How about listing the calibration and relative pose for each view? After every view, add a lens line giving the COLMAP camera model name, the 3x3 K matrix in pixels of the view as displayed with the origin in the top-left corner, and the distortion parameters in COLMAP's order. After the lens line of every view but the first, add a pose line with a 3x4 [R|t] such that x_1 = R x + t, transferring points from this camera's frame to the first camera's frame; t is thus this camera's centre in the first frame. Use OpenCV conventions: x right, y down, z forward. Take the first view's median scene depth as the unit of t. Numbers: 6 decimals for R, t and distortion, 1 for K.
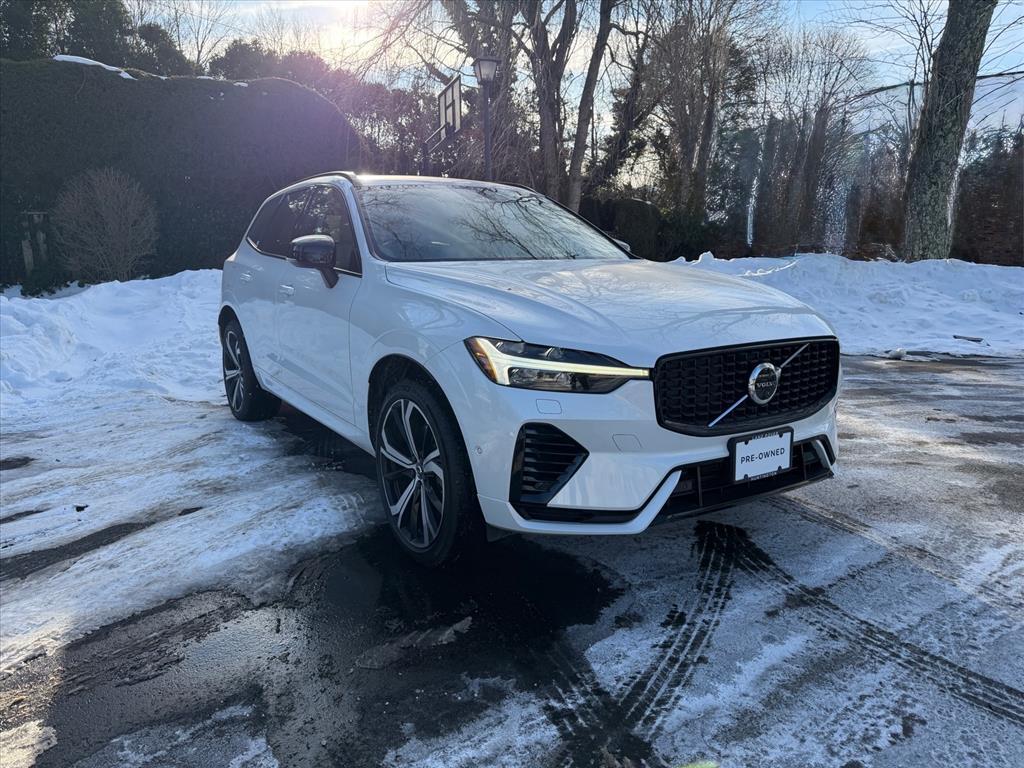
lens RADIAL K [[699.0, 0, 508.6], [0, 699.0, 377.5], [0, 0, 1]] dist [0.026707, -0.034137]
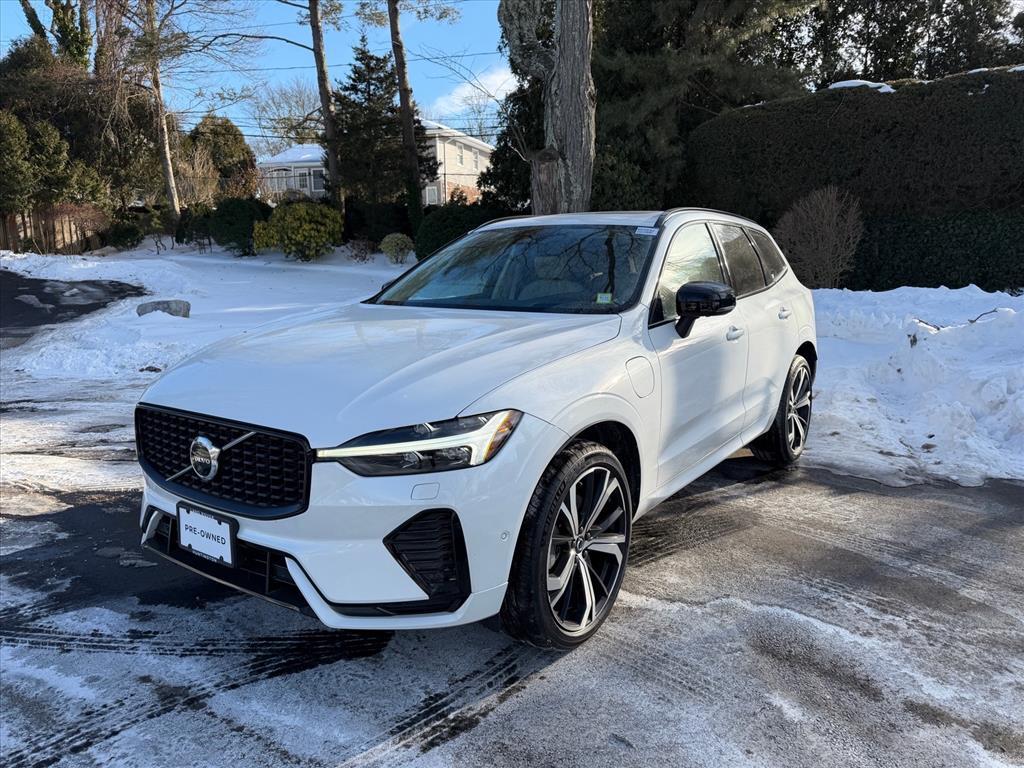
lens RADIAL K [[699.0, 0, 514.7], [0, 699.0, 392.1], [0, 0, 1]] dist [0.026707, -0.034137]
pose [[0.401301, 0.169074, -0.900206, 1.379841], [-0.159283, 0.980723, 0.113190, -0.253737], [0.901990, 0.097965, 0.420496, 0.988887]]
